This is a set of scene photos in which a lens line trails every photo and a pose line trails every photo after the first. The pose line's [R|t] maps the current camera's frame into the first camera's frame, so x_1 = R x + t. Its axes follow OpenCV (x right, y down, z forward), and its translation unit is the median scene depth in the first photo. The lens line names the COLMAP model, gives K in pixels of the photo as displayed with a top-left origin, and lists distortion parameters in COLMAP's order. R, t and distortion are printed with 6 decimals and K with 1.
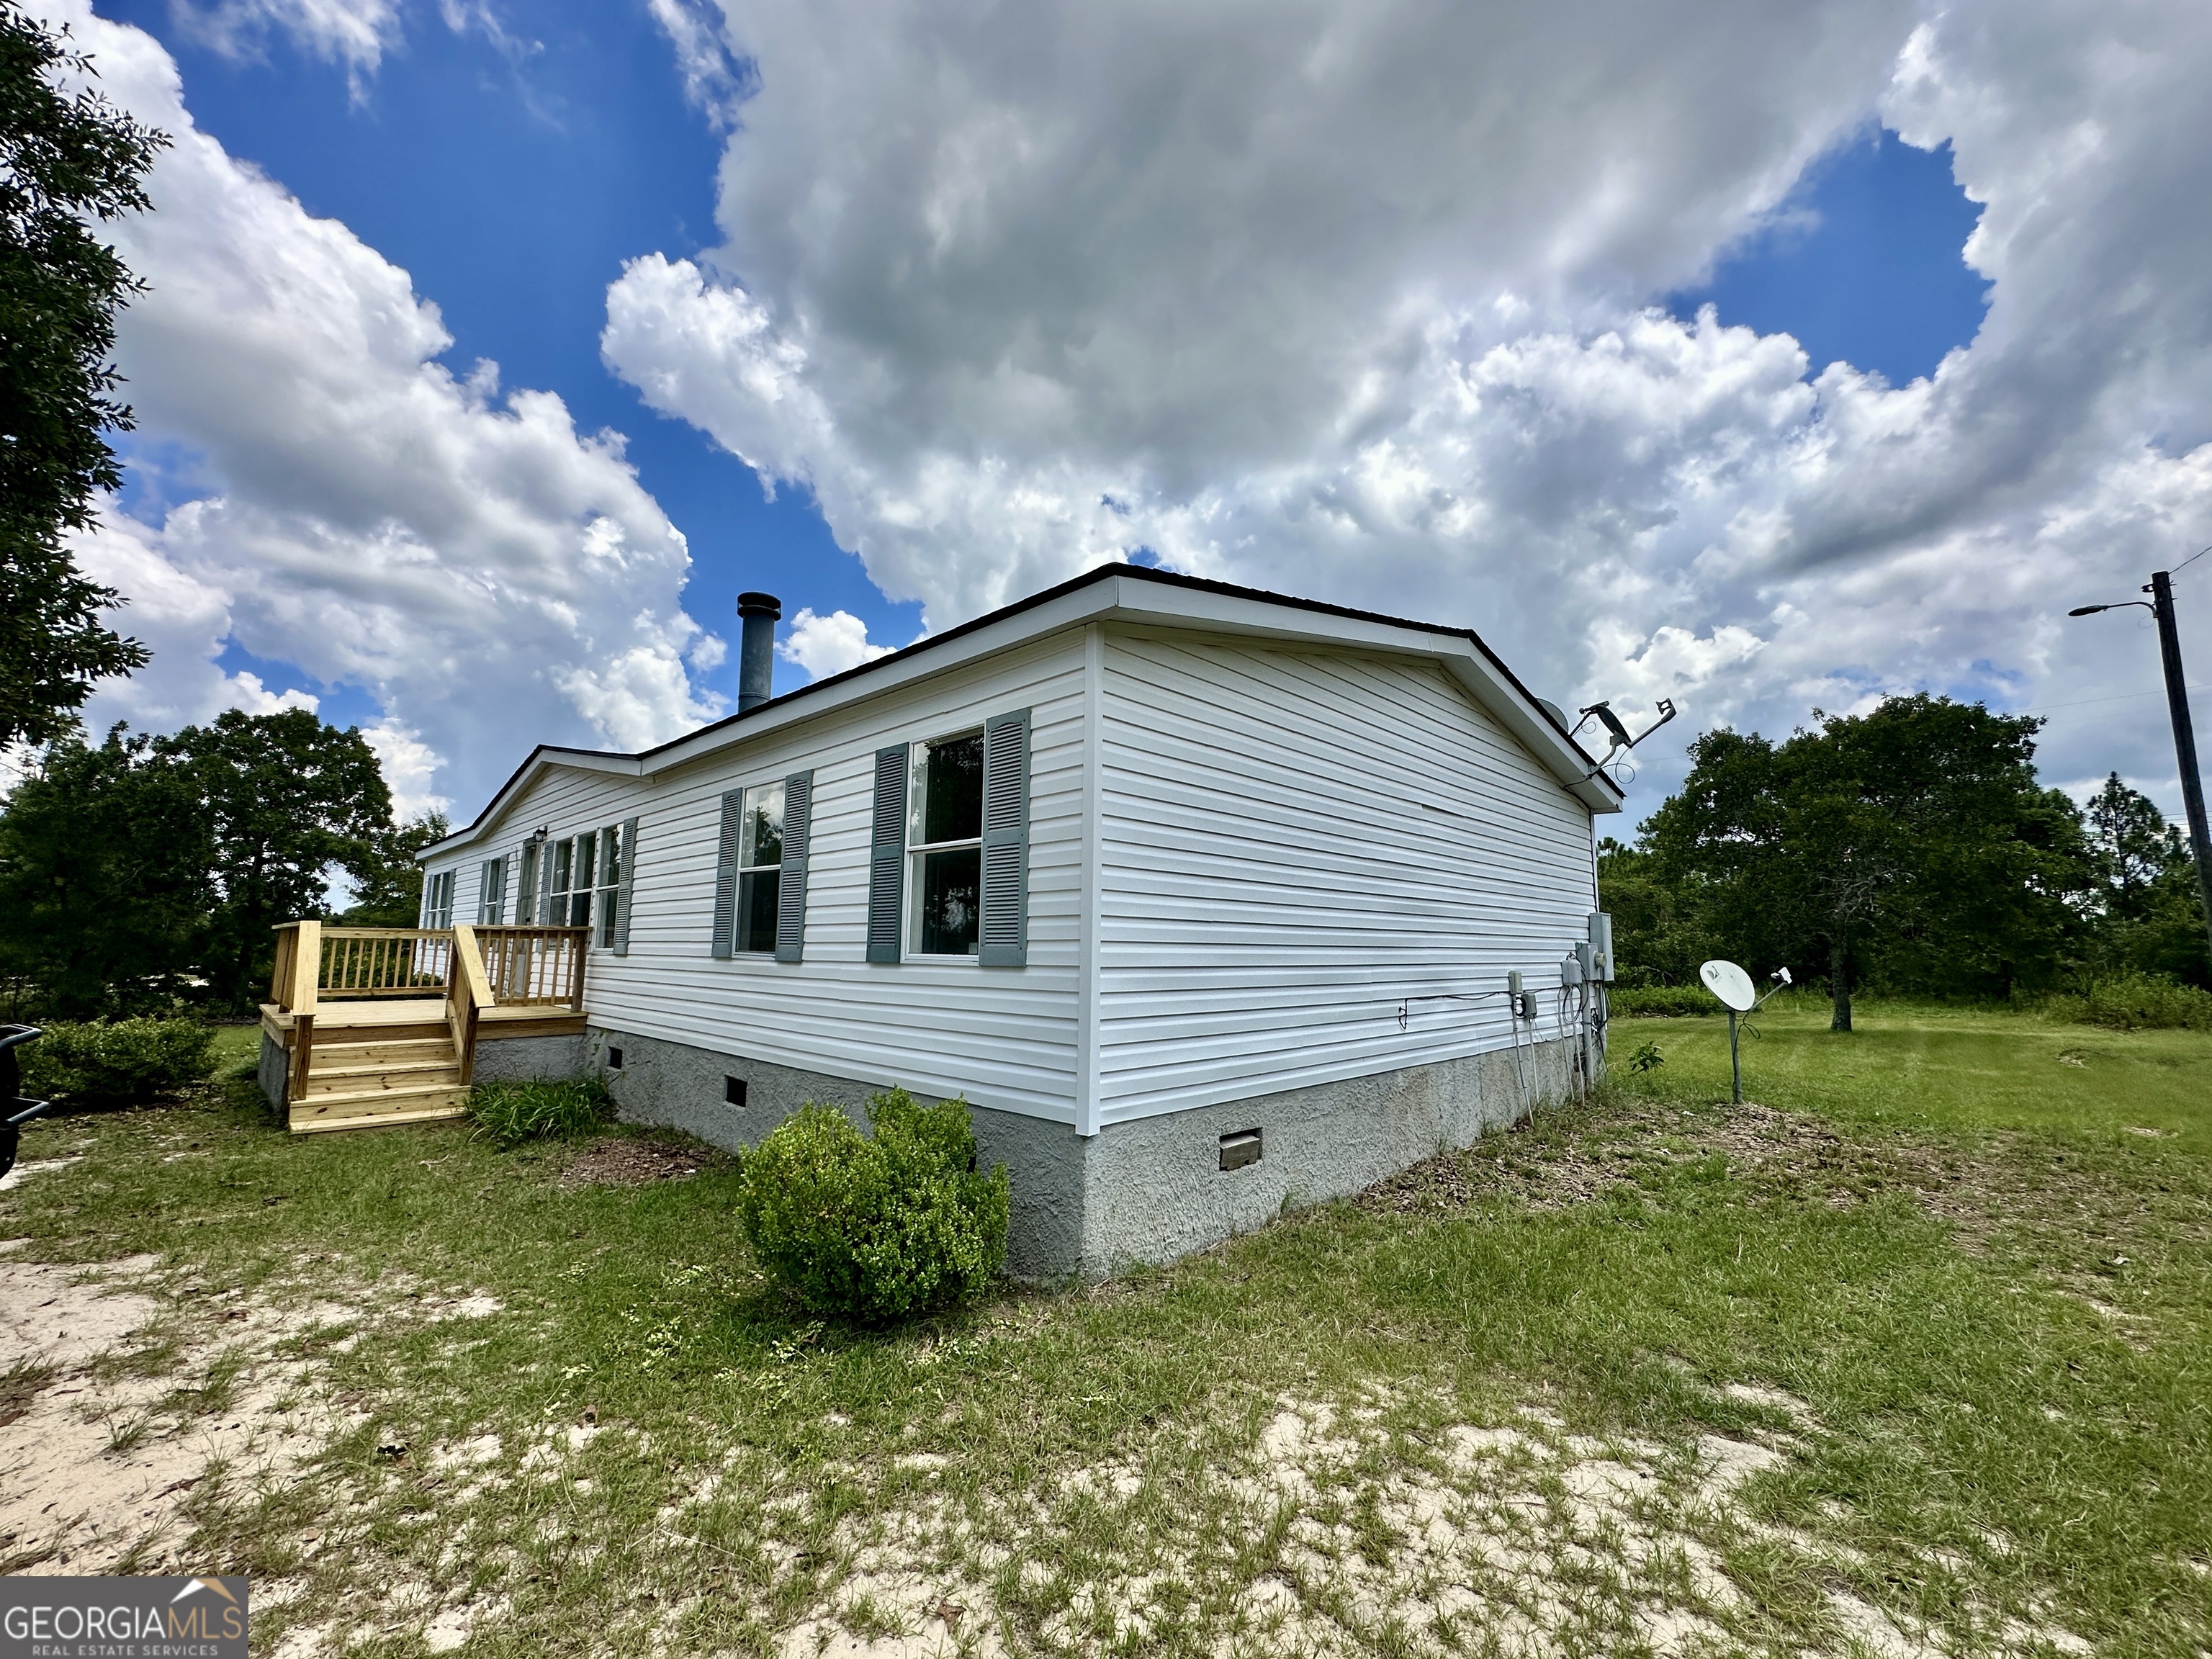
lens RADIAL K [[886.6, 0, 1104.7], [0, 886.6, 843.6], [0, 0, 1]] dist [-0.006469, 0.001198]
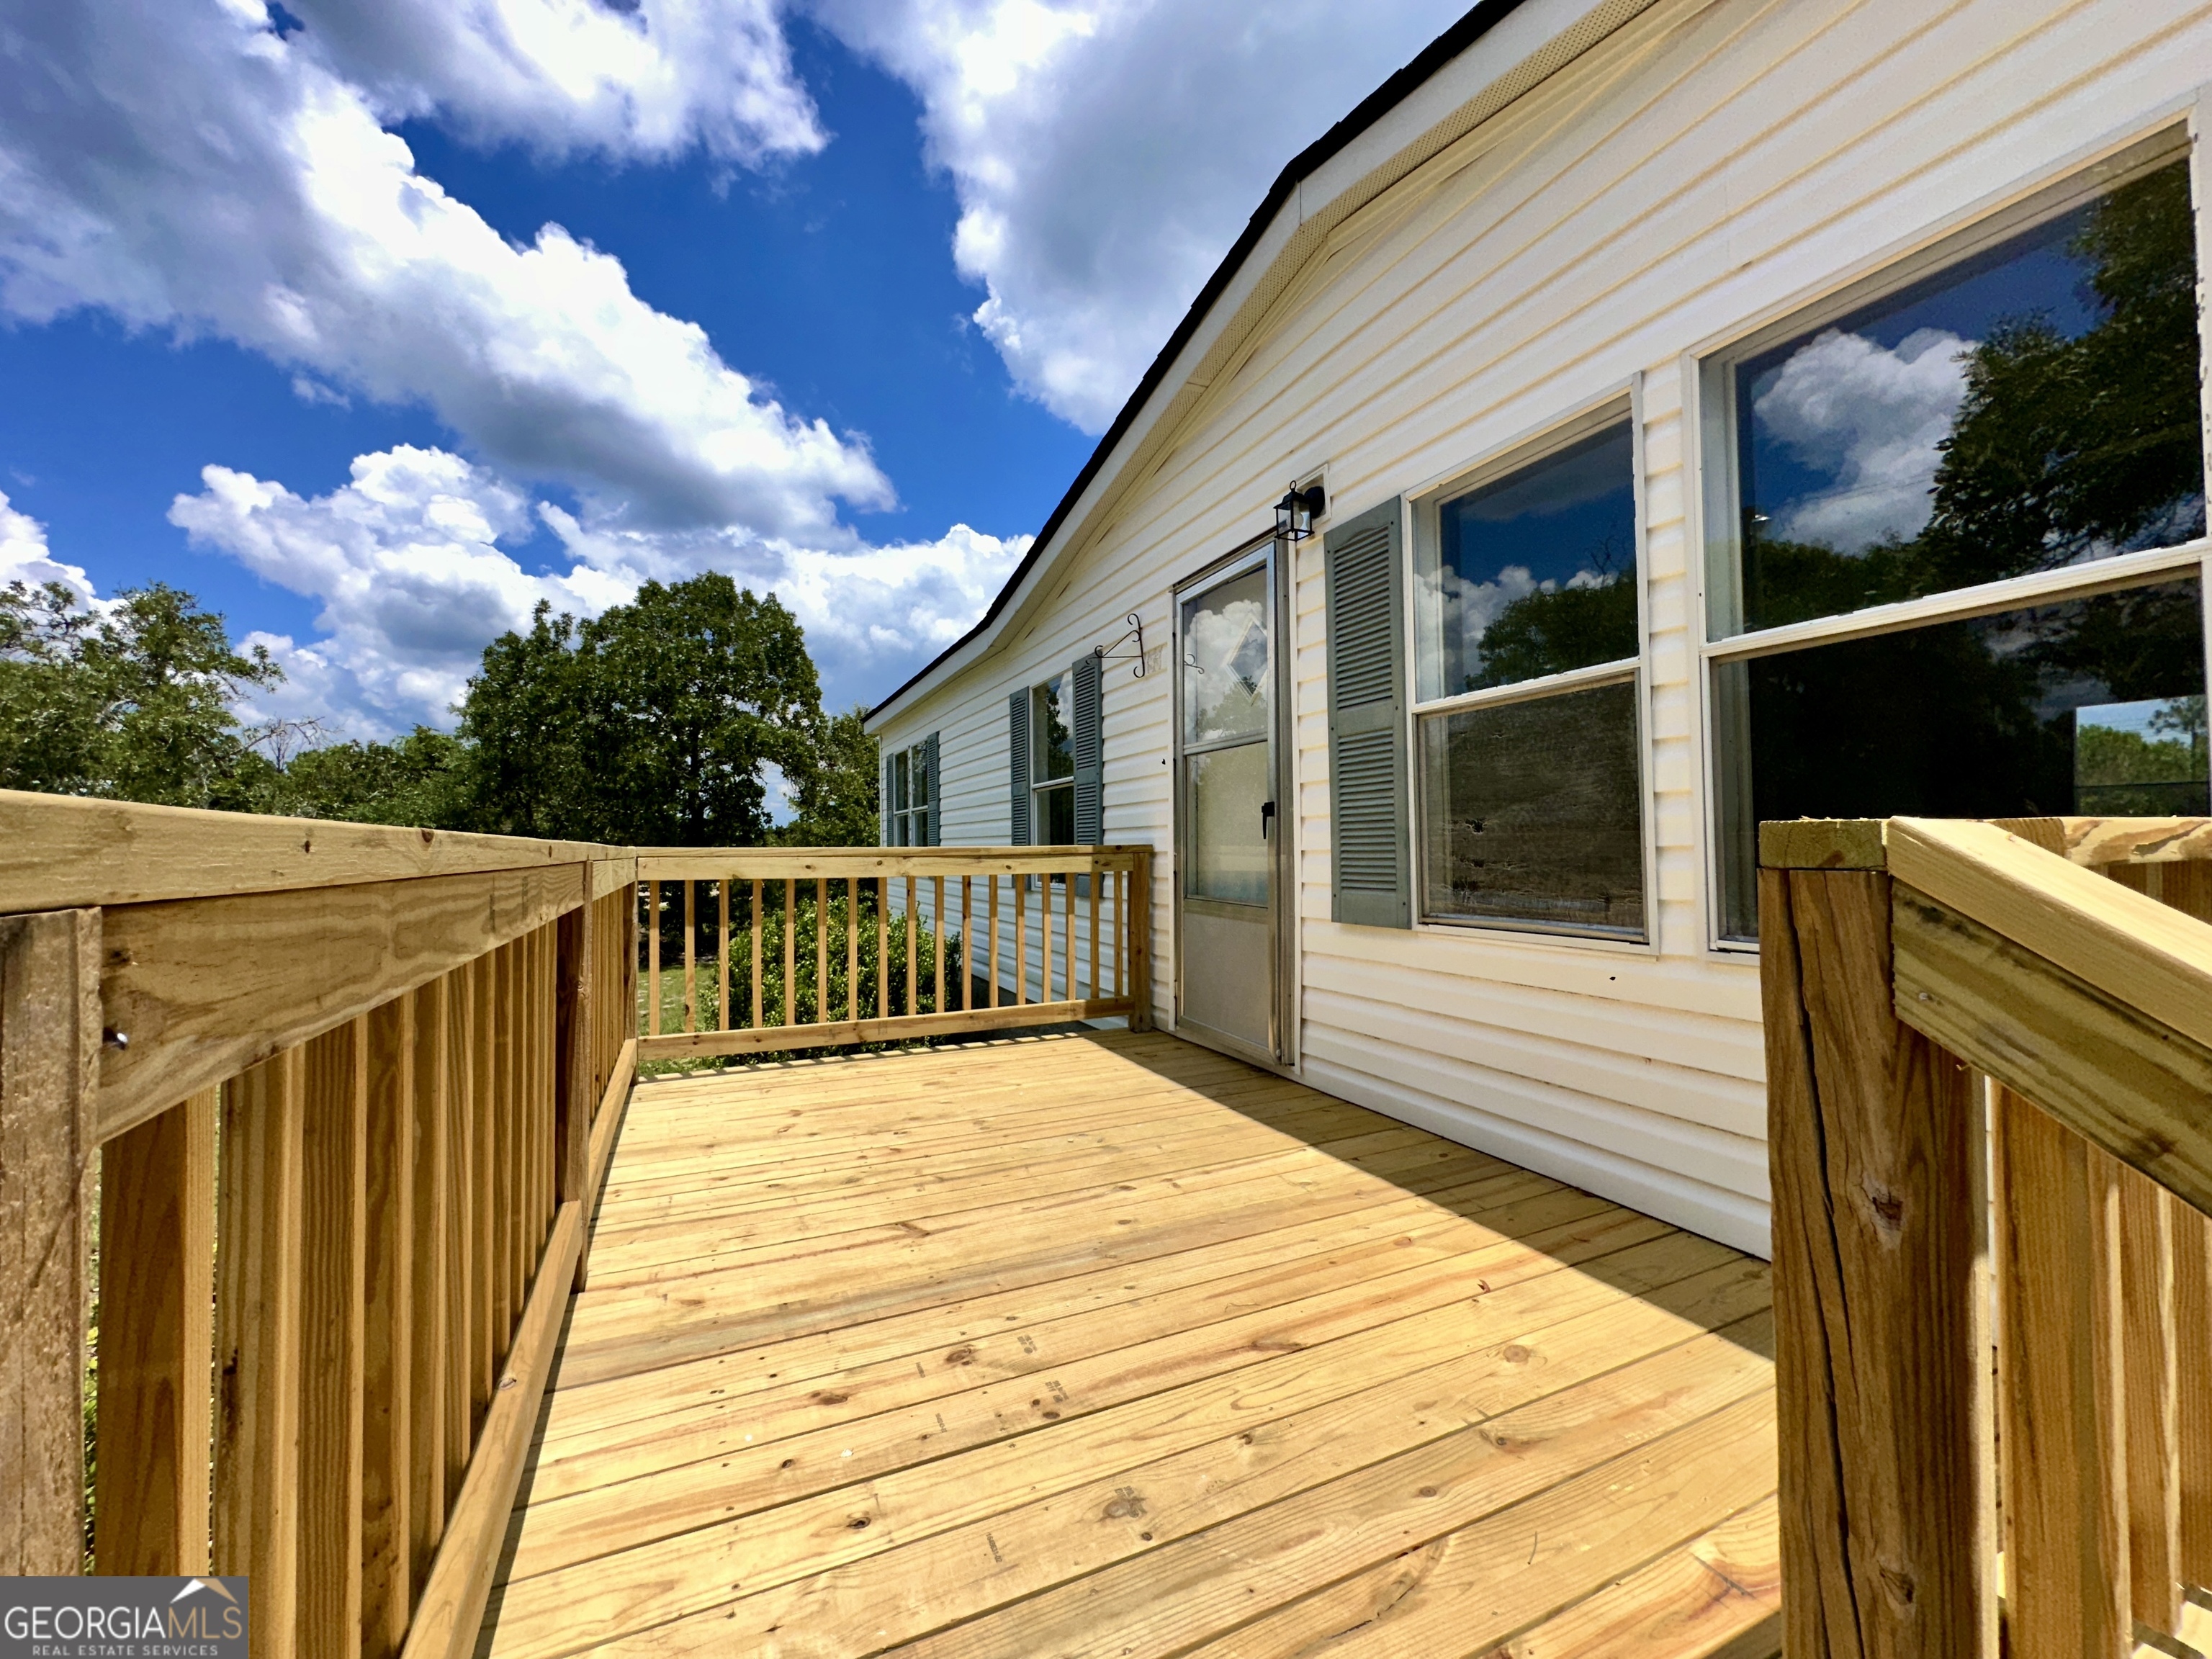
lens RADIAL K [[886.6, 0, 1103.6], [0, 886.6, 821.1], [0, 0, 1]] dist [-0.006469, 0.001198]
pose [[0.933010, -0.033932, -0.358247, -0.315829], [0.067549, 0.994362, 0.081741, 0.032530], [0.353454, -0.100464, 0.930042, 0.369753]]
